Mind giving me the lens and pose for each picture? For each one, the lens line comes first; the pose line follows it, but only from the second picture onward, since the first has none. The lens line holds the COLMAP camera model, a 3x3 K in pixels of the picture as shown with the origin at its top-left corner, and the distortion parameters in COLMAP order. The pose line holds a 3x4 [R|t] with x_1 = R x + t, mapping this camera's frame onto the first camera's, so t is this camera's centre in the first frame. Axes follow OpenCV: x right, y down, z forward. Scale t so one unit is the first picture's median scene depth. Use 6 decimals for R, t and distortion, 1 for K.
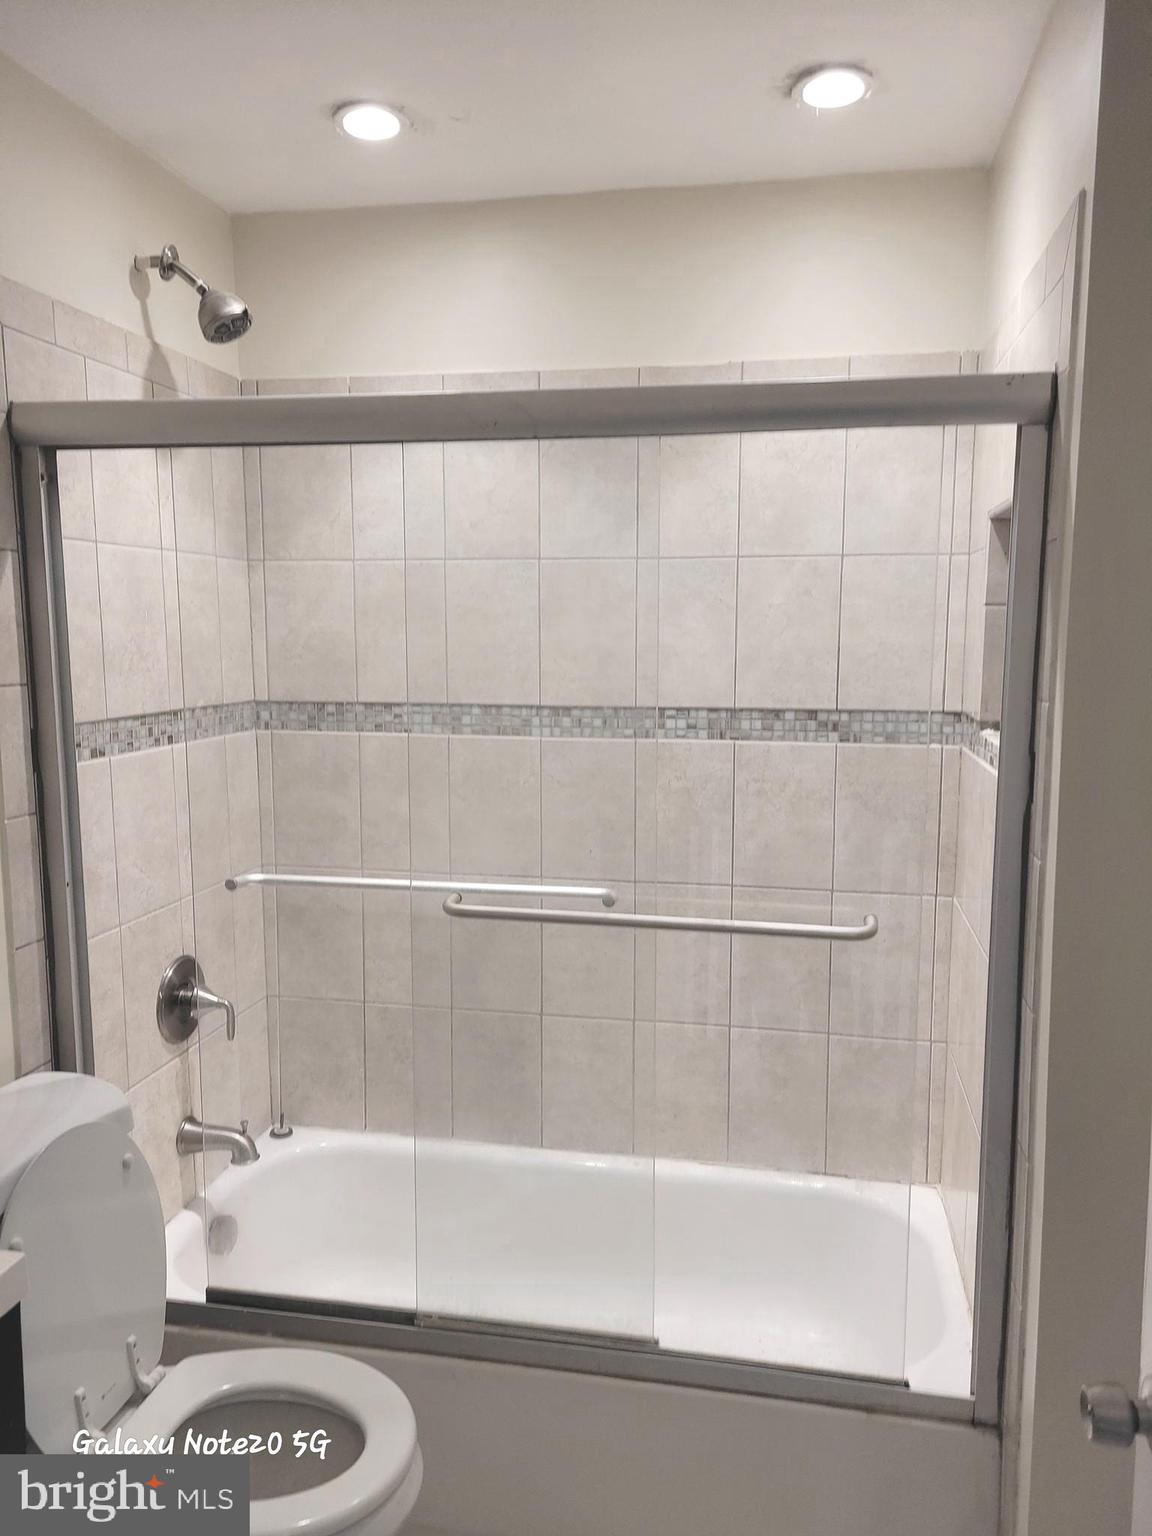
lens RADIAL K [[1159.7, 0, 571.6], [0, 1159.7, 779.8], [0, 0, 1]] dist [0.054528, -0.038367]
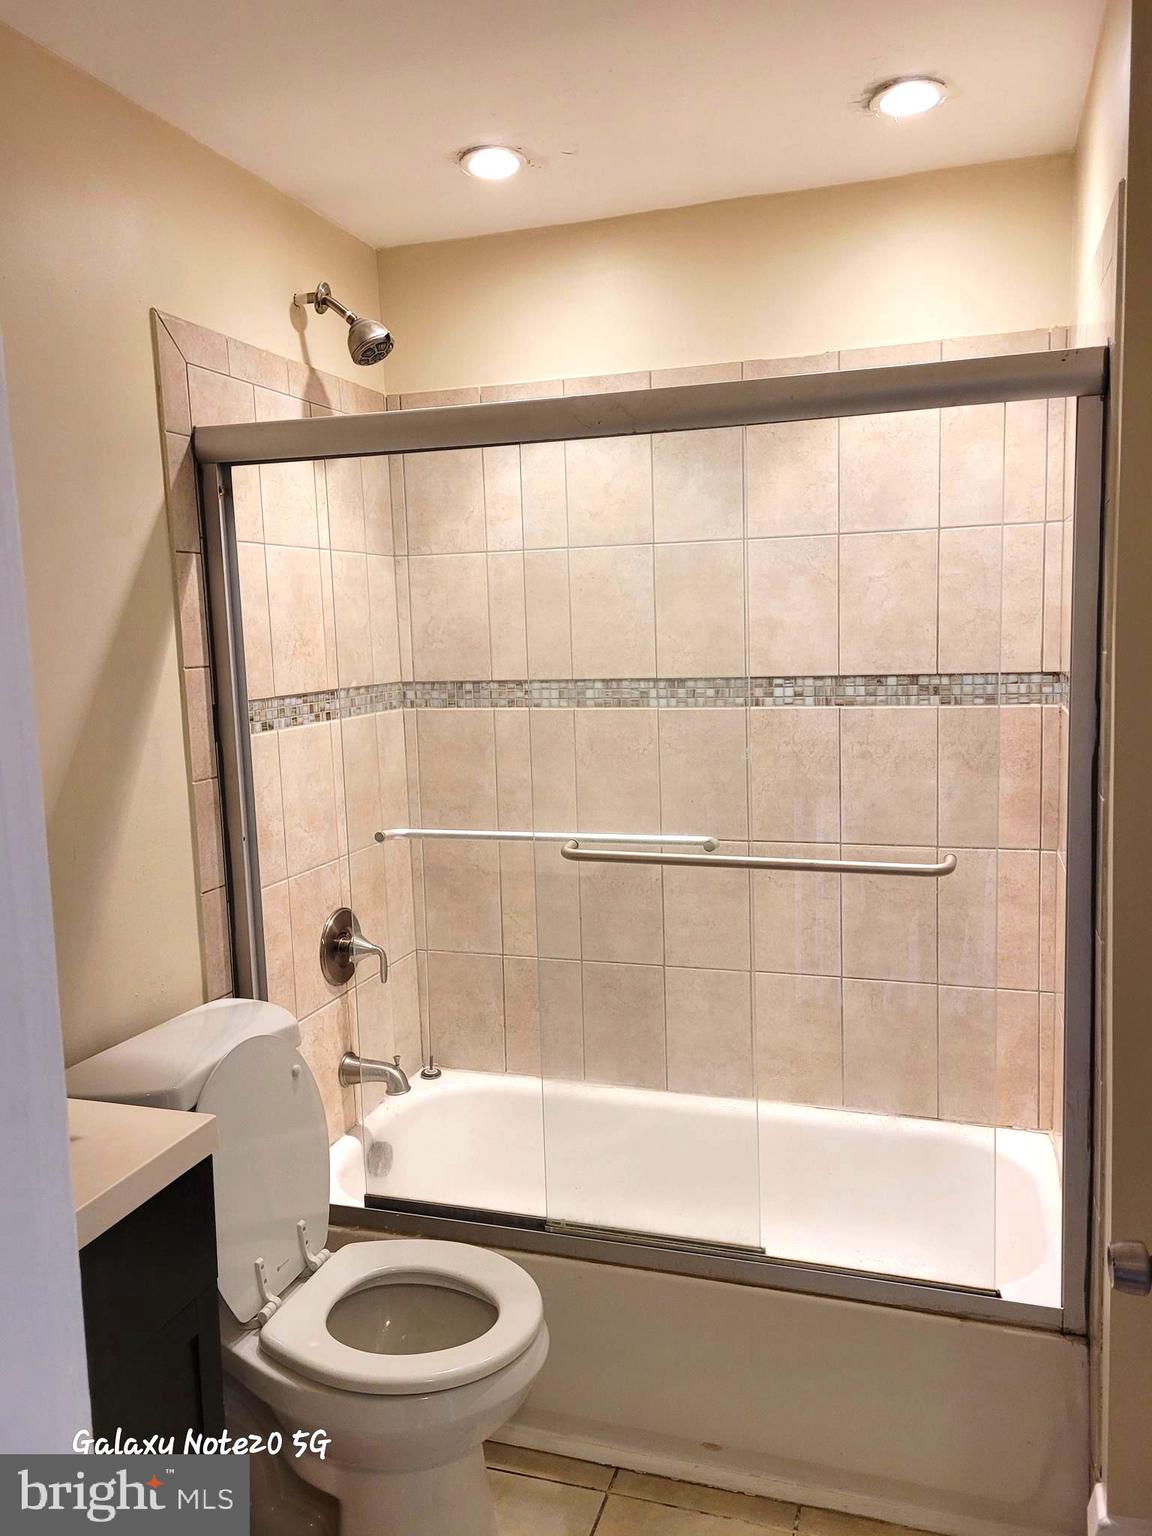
lens RADIAL K [[1159.7, 0, 577.4], [0, 1159.7, 755.3], [0, 0, 1]] dist [0.054528, -0.038367]
pose [[0.991910, -0.017776, -0.125692, 0.038567], [0.015719, 0.999726, -0.017335, 0.028579], [0.125966, 0.015219, 0.991918, -0.092735]]
